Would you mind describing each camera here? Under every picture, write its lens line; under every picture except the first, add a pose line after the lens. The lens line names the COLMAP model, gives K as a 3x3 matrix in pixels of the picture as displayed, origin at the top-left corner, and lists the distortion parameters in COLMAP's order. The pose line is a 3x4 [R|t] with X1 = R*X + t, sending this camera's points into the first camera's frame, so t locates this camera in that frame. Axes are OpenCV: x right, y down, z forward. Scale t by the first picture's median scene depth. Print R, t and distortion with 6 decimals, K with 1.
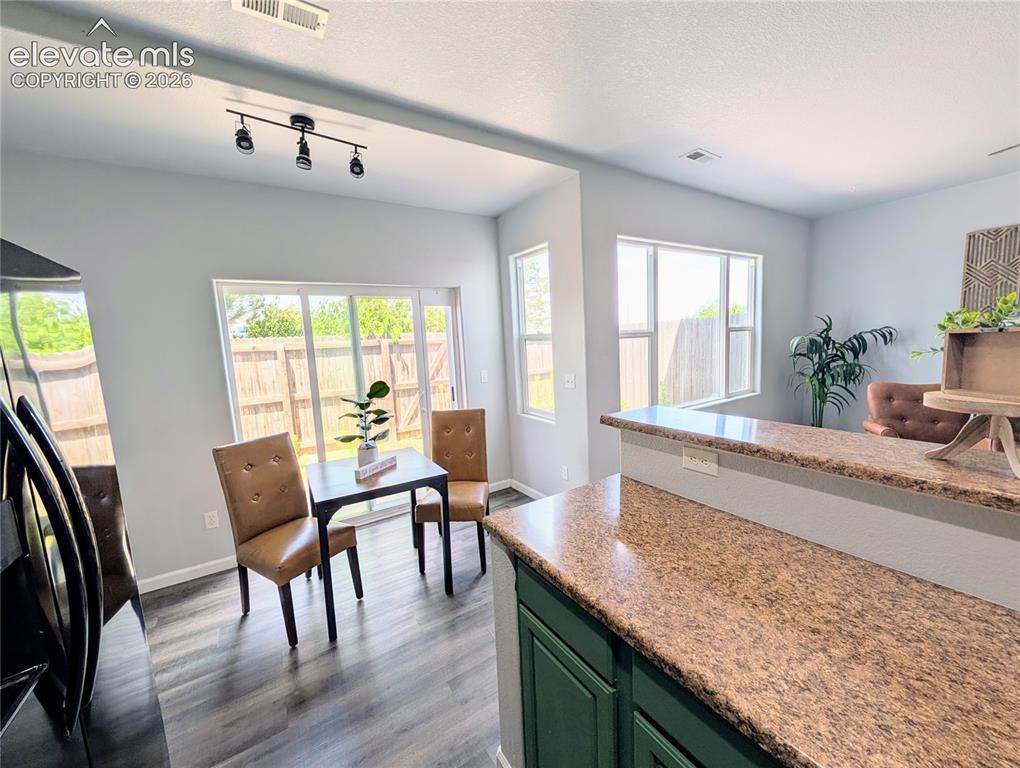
lens RADIAL K [[394.5, 0, 510.2], [0, 394.5, 385.0], [0, 0, 1]] dist [0.000499, -0.000326]
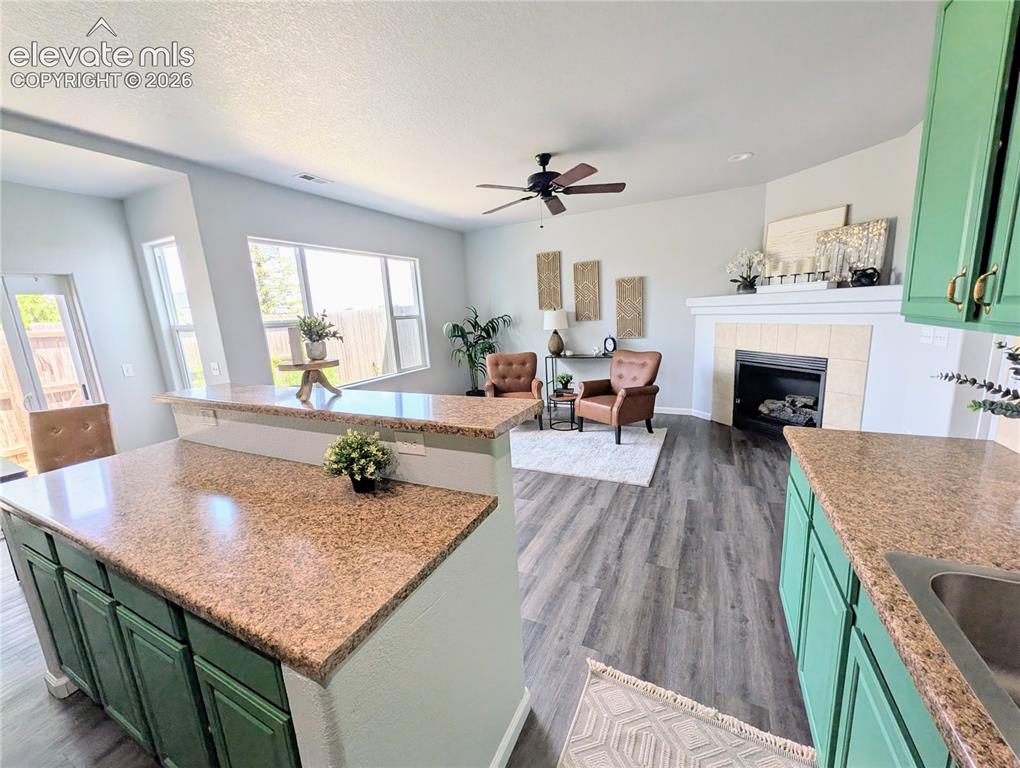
lens RADIAL K [[394.5, 0, 512.4], [0, 394.5, 385.1], [0, 0, 1]] dist [0.000499, -0.000326]
pose [[0.859353, -0.094025, 0.502664, 0.259434], [0.072957, 0.995439, 0.061473, 0.023467], [-0.506152, -0.016154, 0.862293, -0.296350]]
